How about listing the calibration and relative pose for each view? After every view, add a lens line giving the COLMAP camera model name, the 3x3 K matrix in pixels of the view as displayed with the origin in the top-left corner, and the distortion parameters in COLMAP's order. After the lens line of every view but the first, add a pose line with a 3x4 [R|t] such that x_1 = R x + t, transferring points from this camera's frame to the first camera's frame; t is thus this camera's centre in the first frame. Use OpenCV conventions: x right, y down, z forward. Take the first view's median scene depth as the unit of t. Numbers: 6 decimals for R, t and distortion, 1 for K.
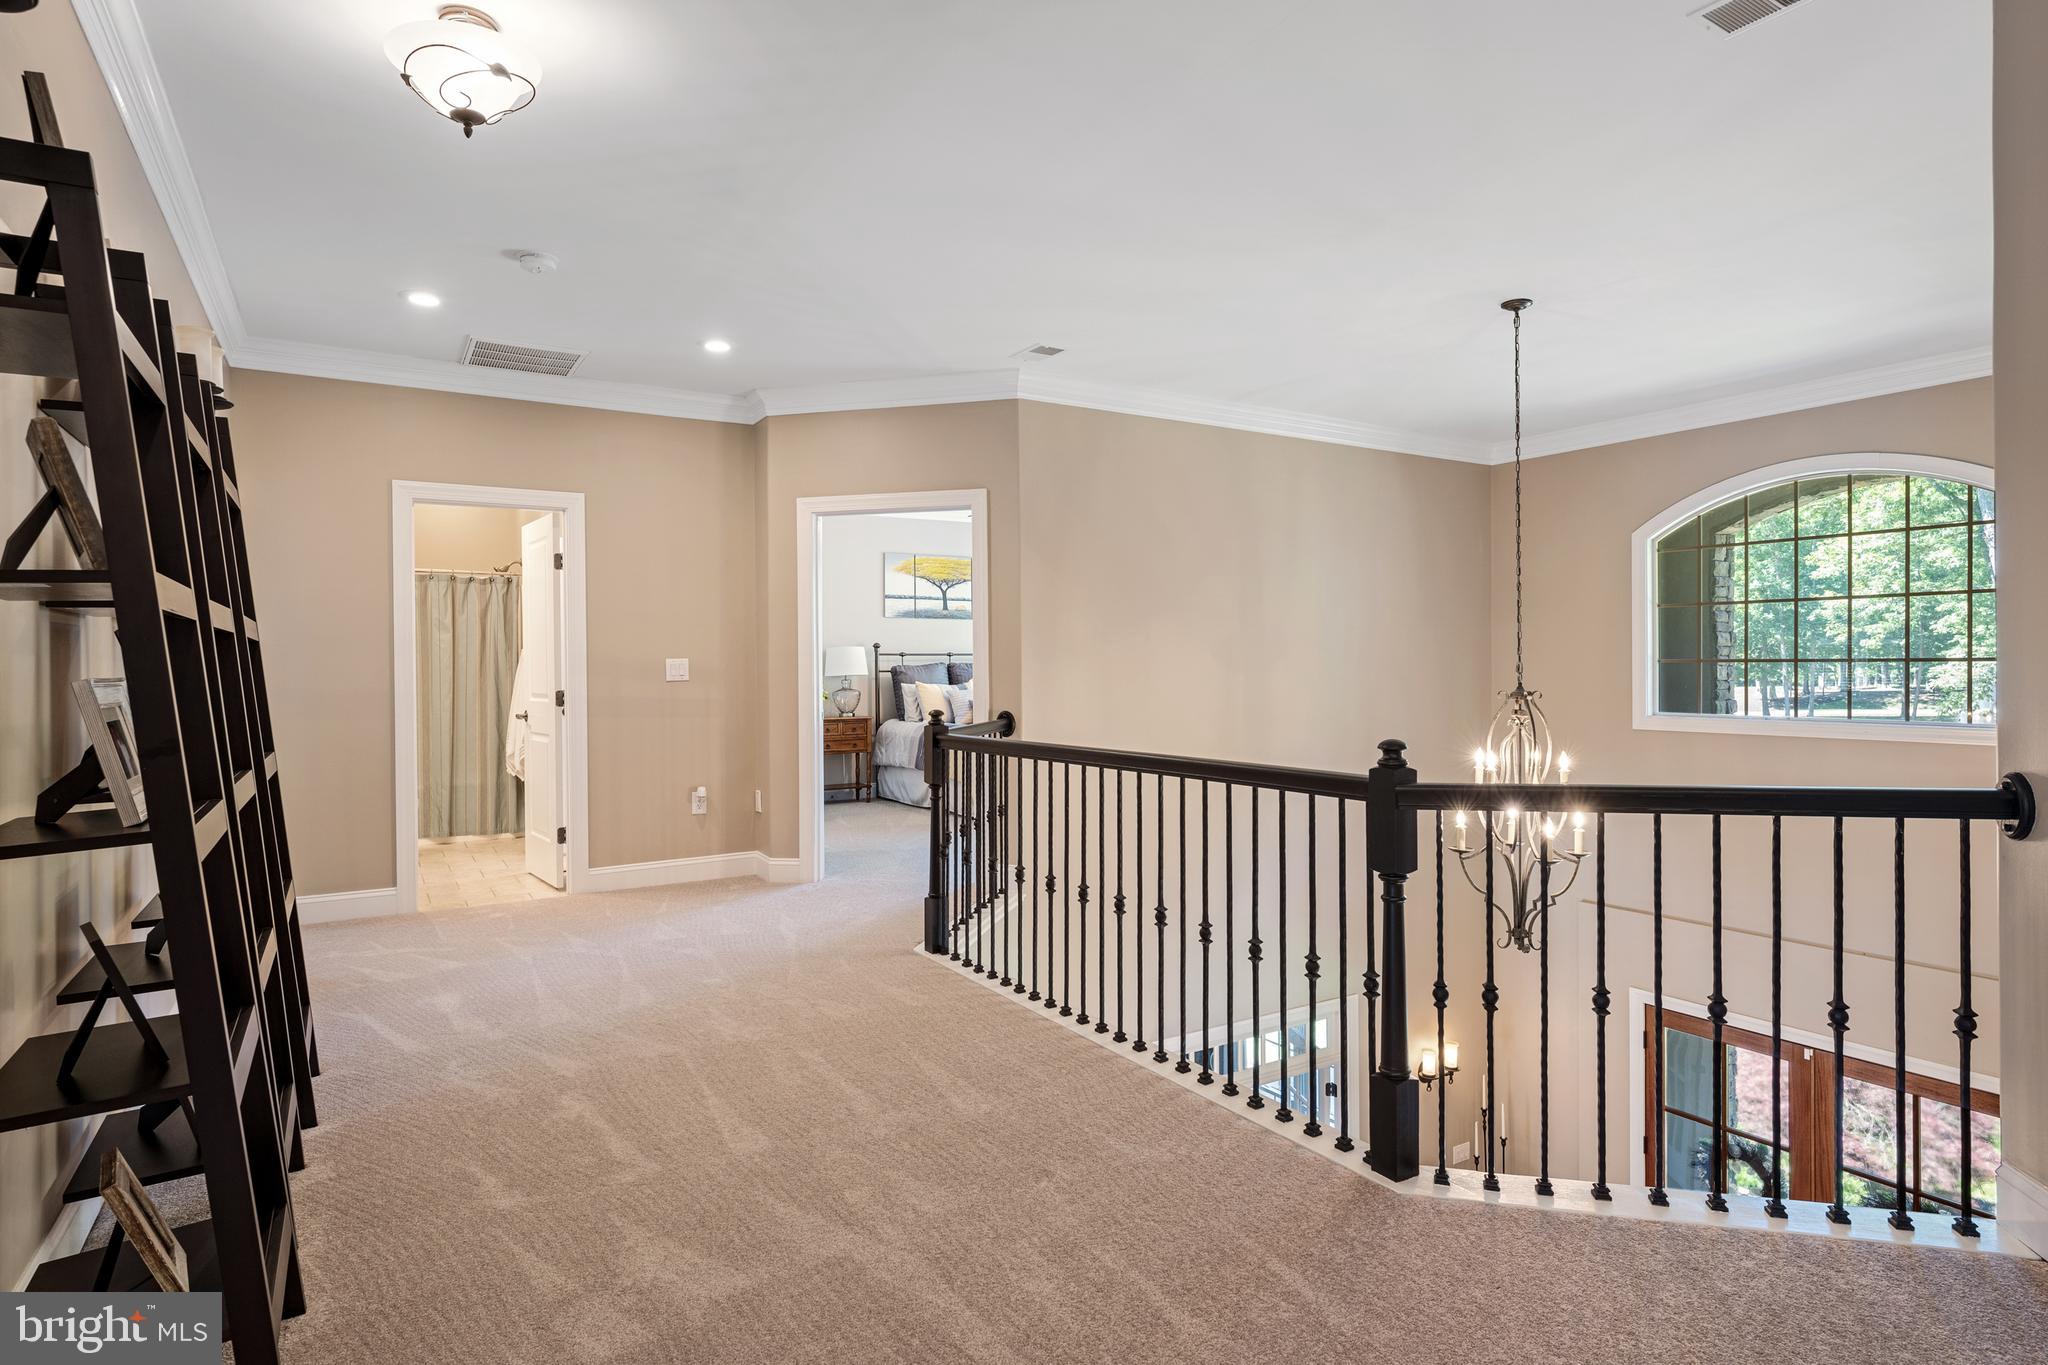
lens RADIAL K [[1064.6, 0, 1023.7], [0, 1064.6, 677.3], [0, 0, 1]] dist [-0.000391, -0.000002]
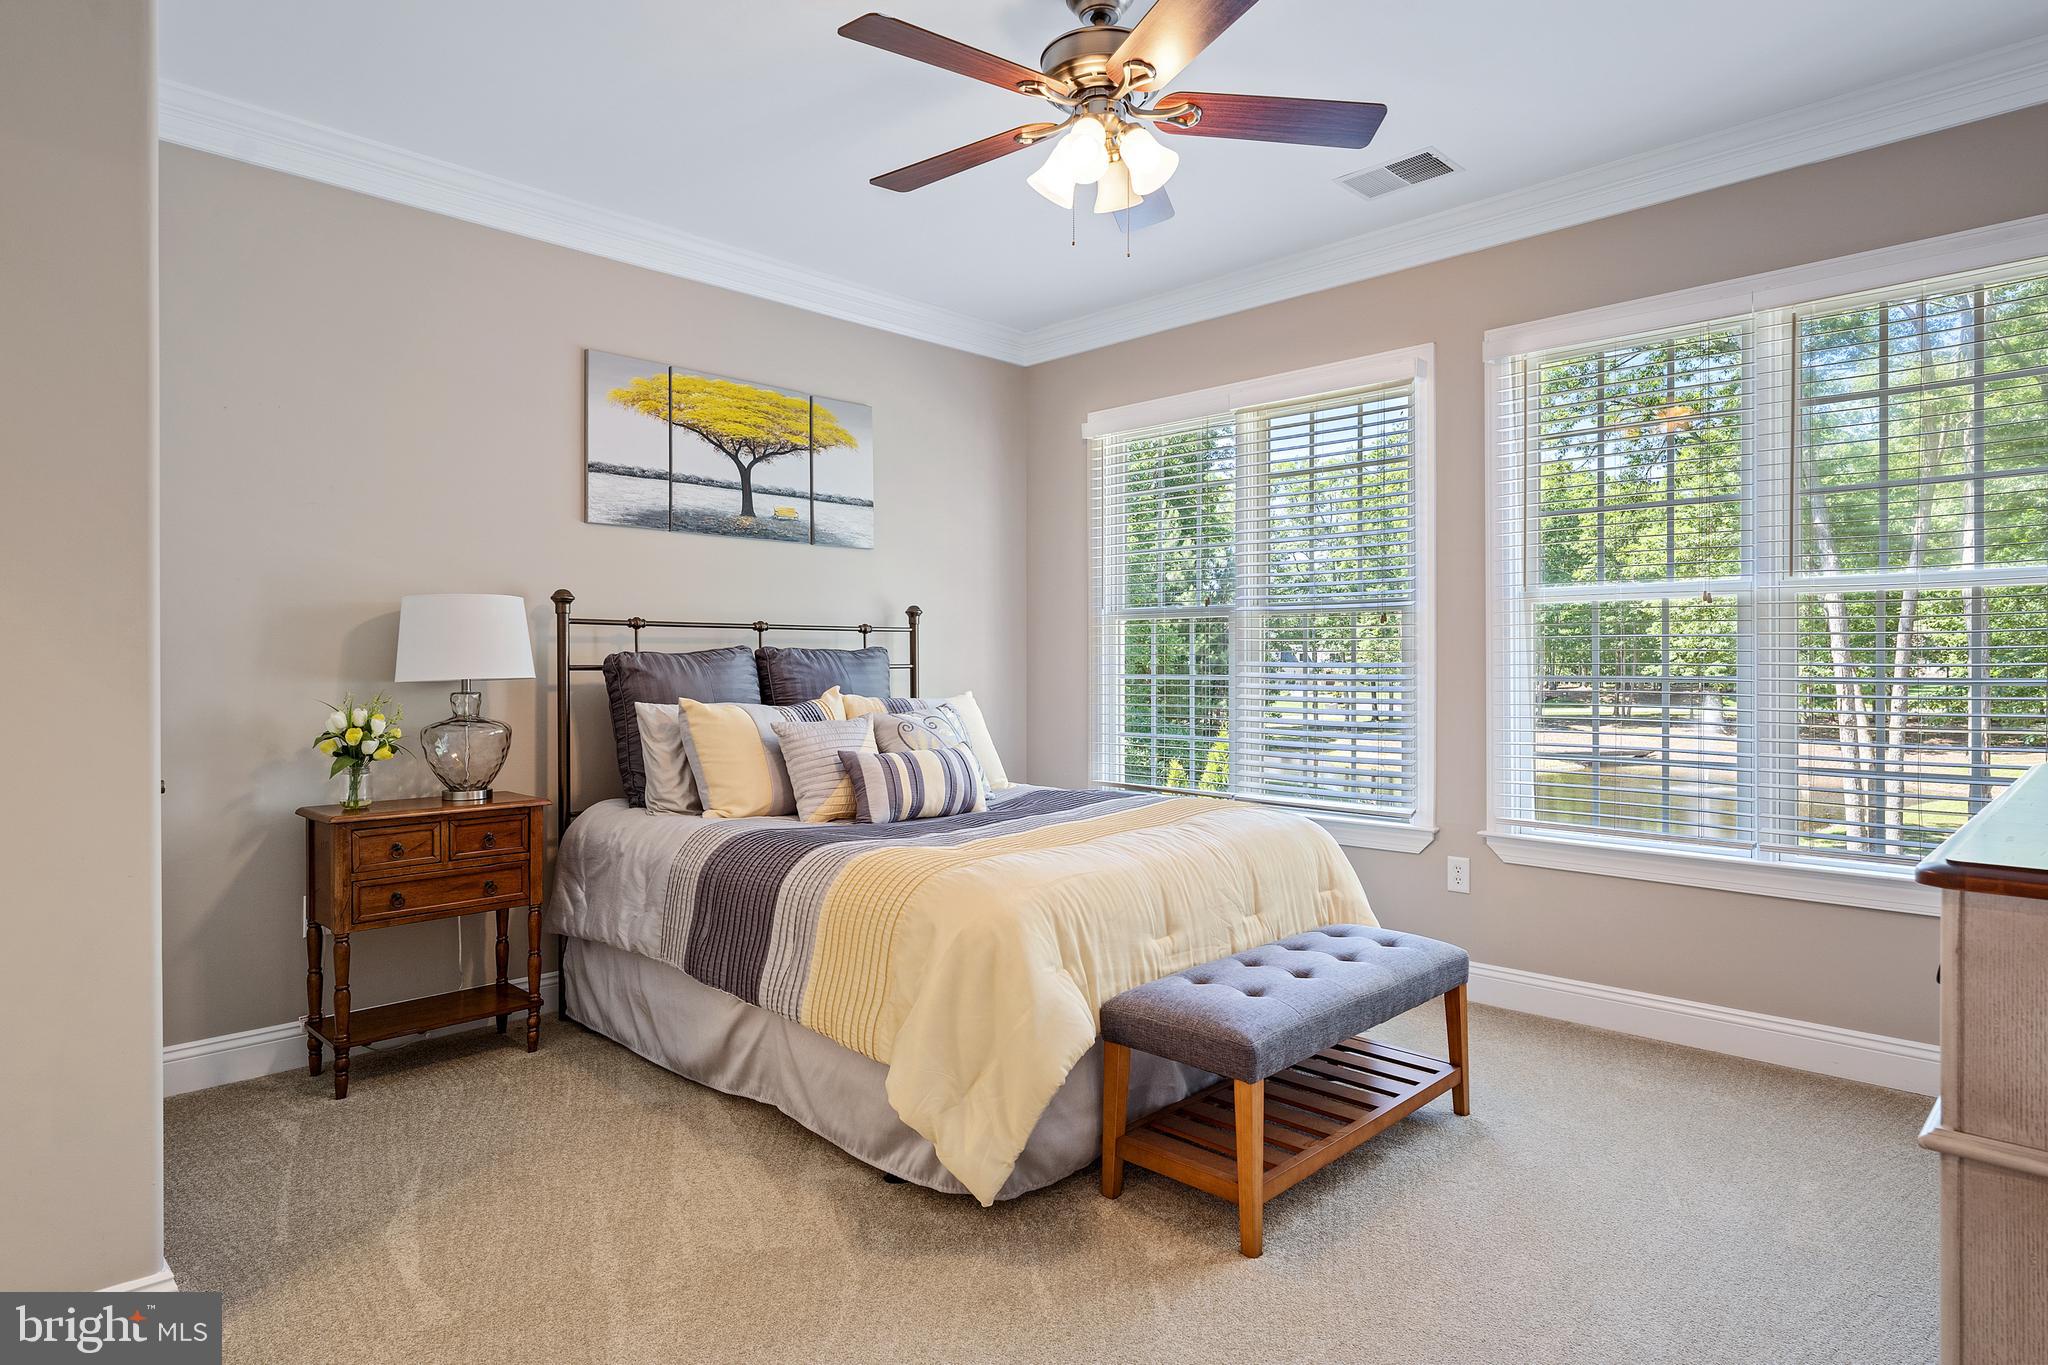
lens RADIAL K [[1135.3, 0, 1026.6], [0, 1135.3, 674.3], [0, 0, 1]] dist [0.004142, 0.000205]
pose [[0.970392, 0.005784, 0.241465, -0.076604], [-0.005622, 0.999983, -0.001363, -0.003709], [-0.241469, -0.000034, 0.970409, 0.575272]]
